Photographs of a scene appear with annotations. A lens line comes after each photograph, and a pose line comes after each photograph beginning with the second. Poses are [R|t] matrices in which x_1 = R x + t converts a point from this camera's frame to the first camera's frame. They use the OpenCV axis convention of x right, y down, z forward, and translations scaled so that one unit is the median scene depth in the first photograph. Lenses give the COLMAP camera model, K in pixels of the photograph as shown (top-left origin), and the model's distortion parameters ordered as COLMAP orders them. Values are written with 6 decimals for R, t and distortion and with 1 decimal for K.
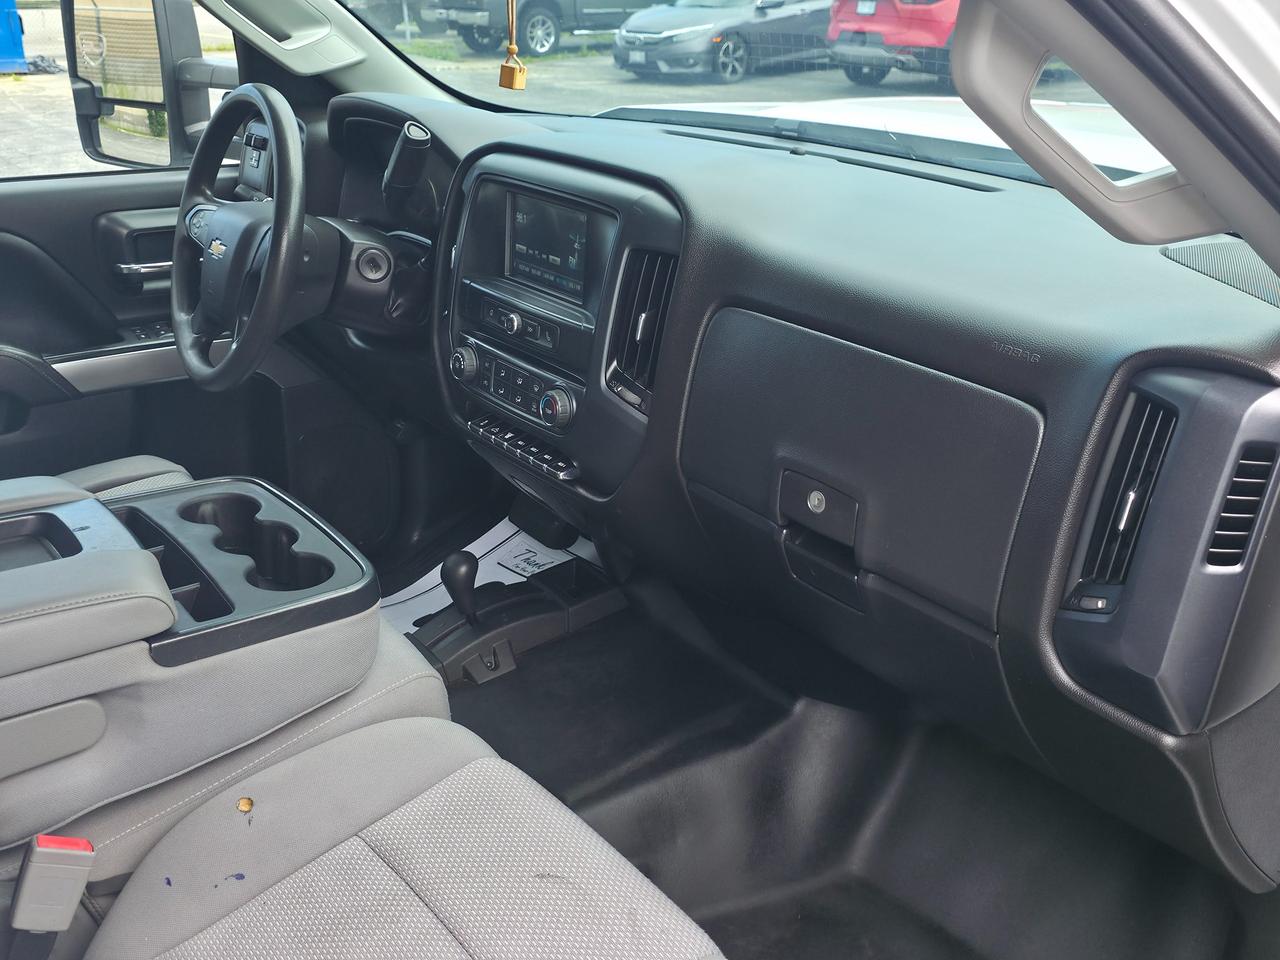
lens RADIAL K [[1297.1, 0, 642.1], [0, 1297.1, 477.3], [0, 0, 1]] dist [0.041604, 0.000000]
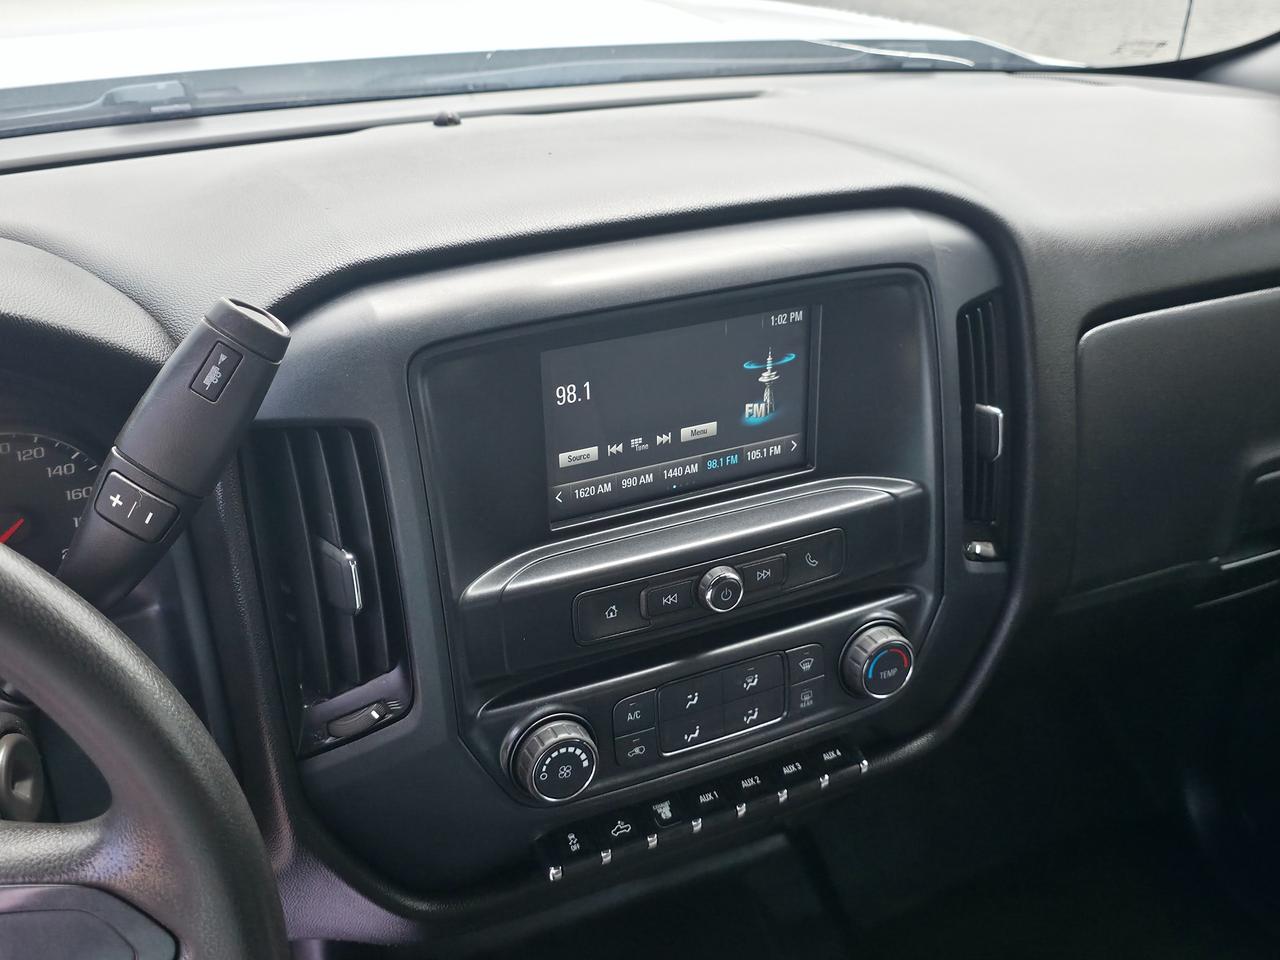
lens RADIAL K [[1297.1, 0, 647.9], [0, 1297.1, 477.0], [0, 0, 1]] dist [0.041604, 0.000000]
pose [[0.196574, -0.470139, 0.860423, -0.486695], [0.367514, 0.848897, 0.379878, -0.339682], [-0.909006, 0.241543, 0.339654, 0.857018]]
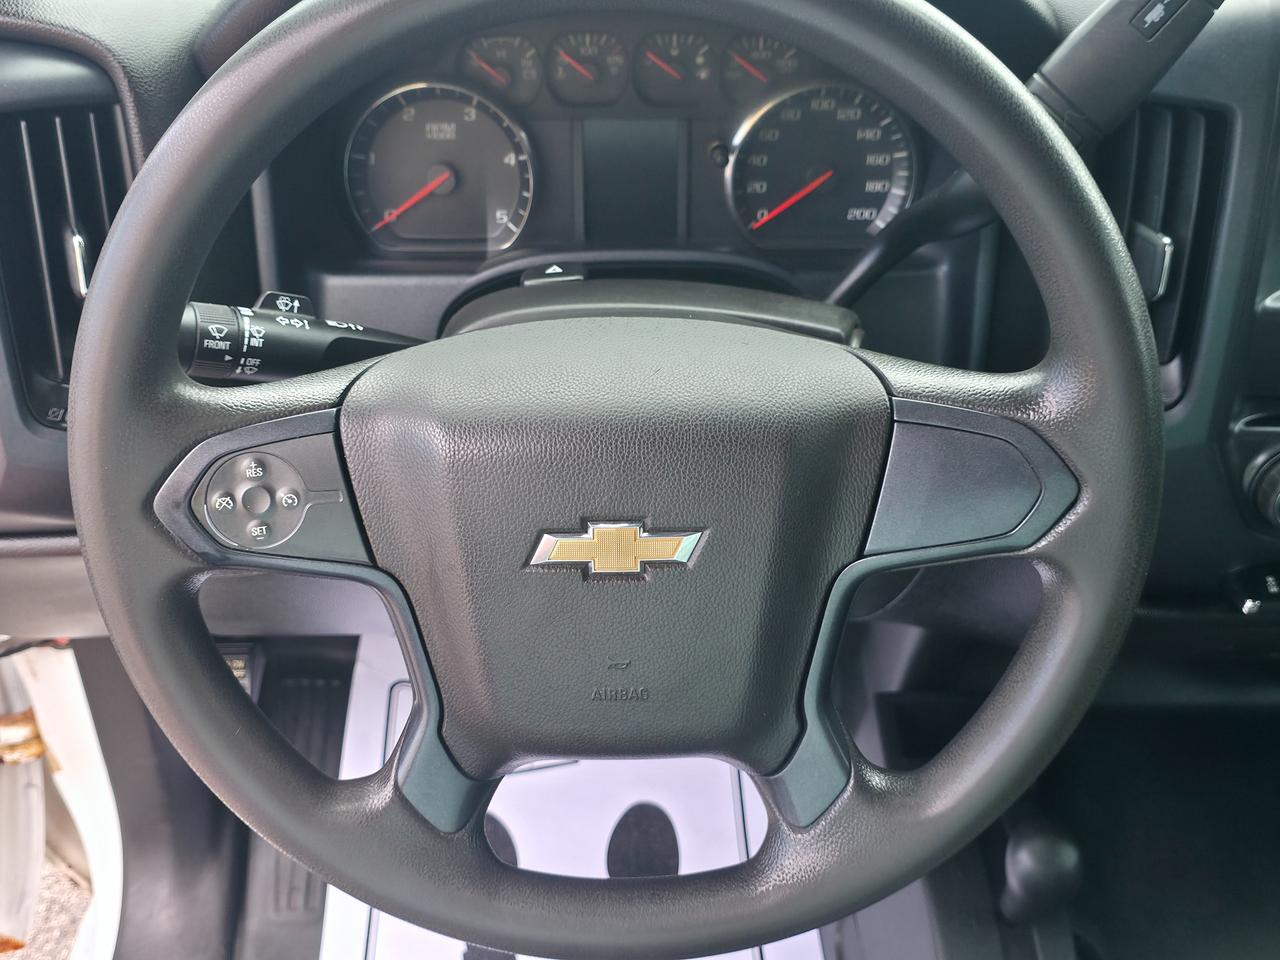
lens RADIAL K [[1297.1, 0, 636.5], [0, 1297.1, 477.8], [0, 0, 1]] dist [0.041604, 0.000000]
pose [[0.573648, -0.474918, 0.667368, -0.585825], [0.303983, 0.880006, 0.364944, -0.337098], [-0.760607, -0.006481, 0.649181, 0.943718]]
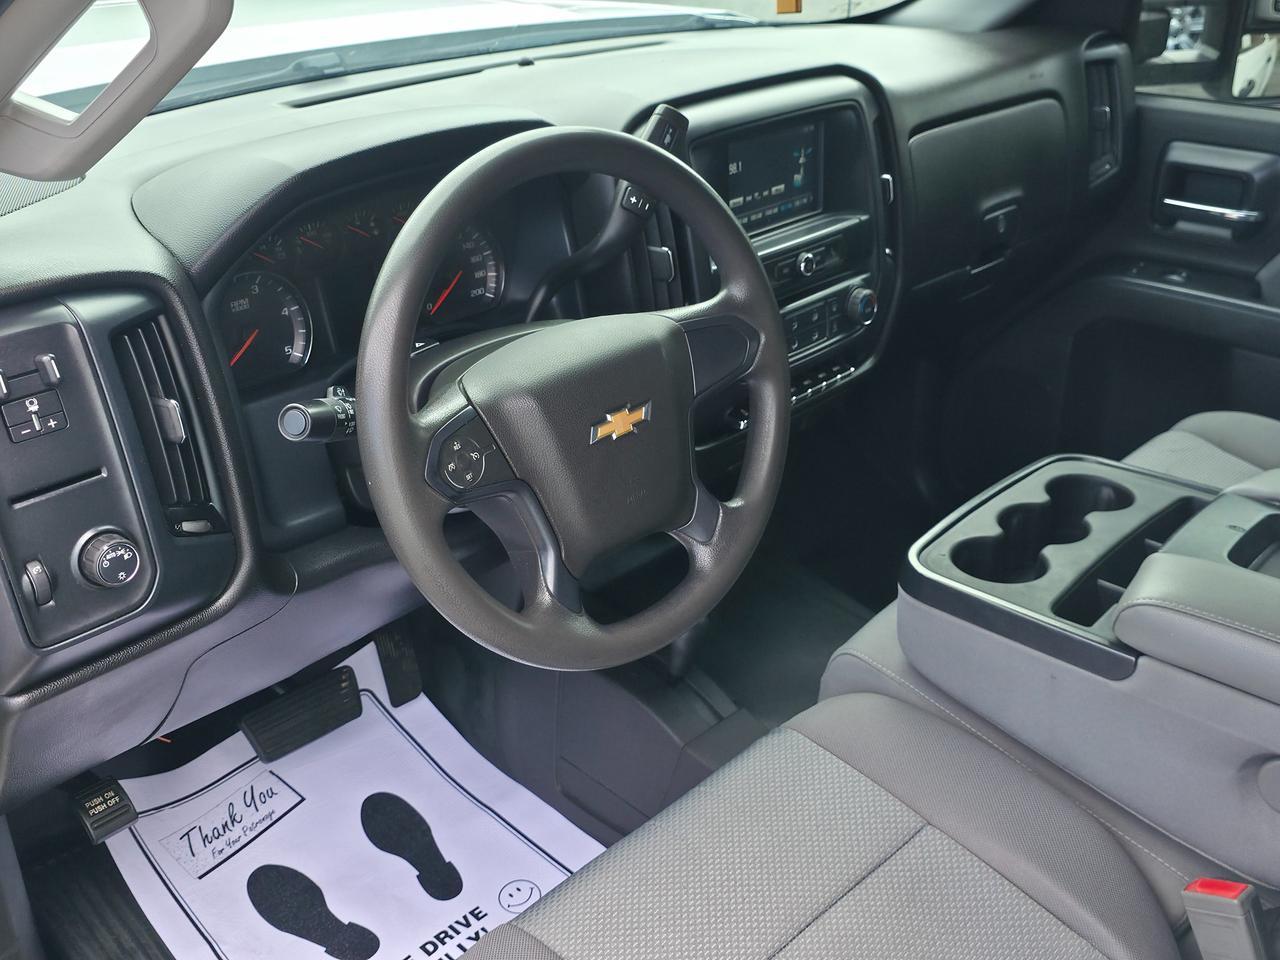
lens RADIAL K [[1297.1, 0, 635.0], [0, 1297.1, 486.6], [0, 0, 1]] dist [0.041604, 0.000000]
pose [[-0.173714, -0.463981, 0.868646, -0.971182], [0.366537, 0.788222, 0.494324, -0.502322], [-0.914043, 0.404262, 0.033141, 1.148341]]
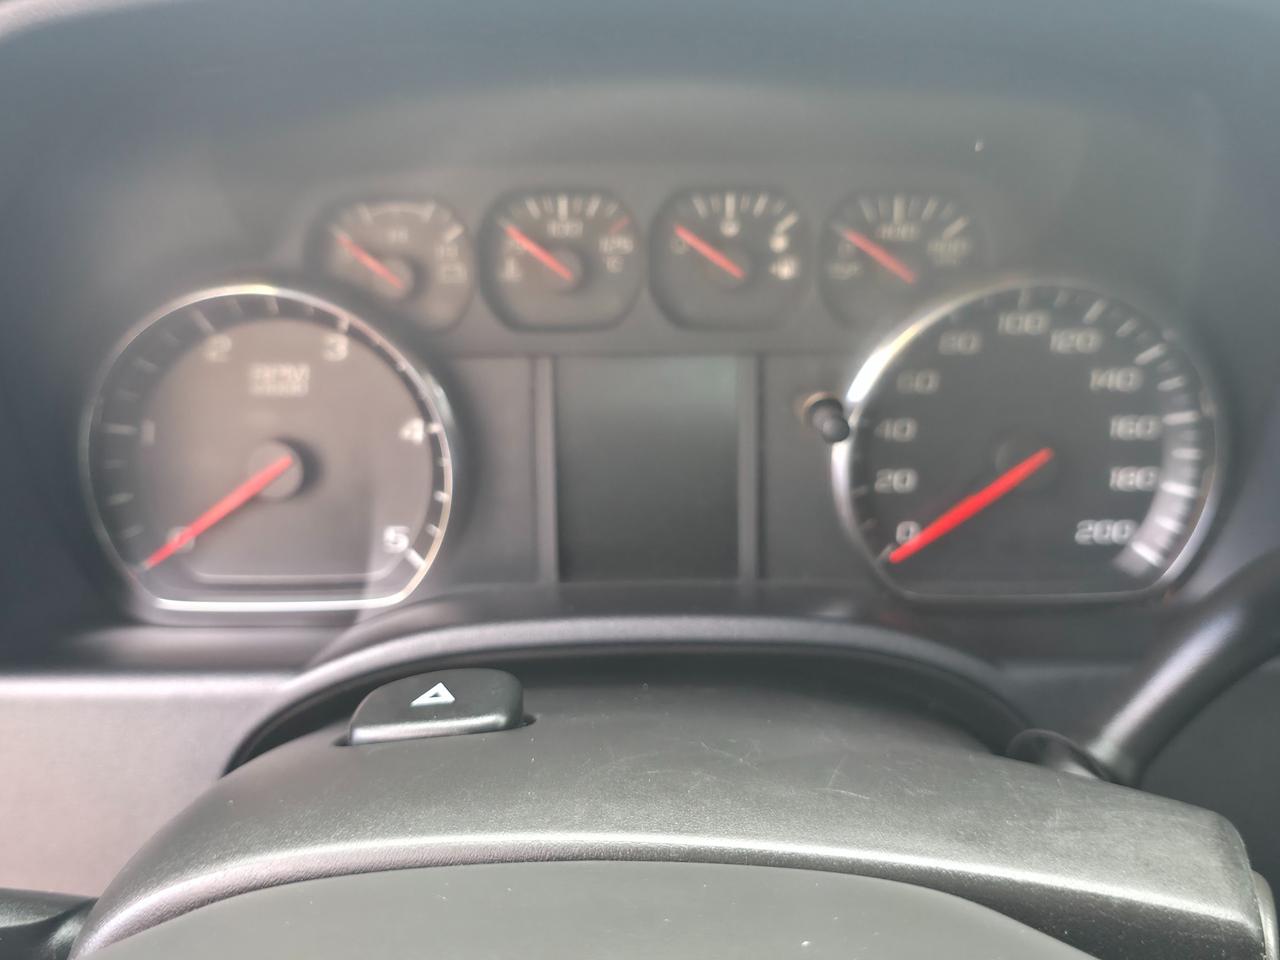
lens RADIAL K [[1297.1, 0, 643.2], [0, 1297.1, 473.8], [0, 0, 1]] dist [0.041604, 0.000000]
pose [[0.596698, -0.326381, 0.733094, -0.375877], [0.314408, 0.935600, 0.160627, -0.294054], [-0.738308, 0.134644, 0.660888, 1.111554]]
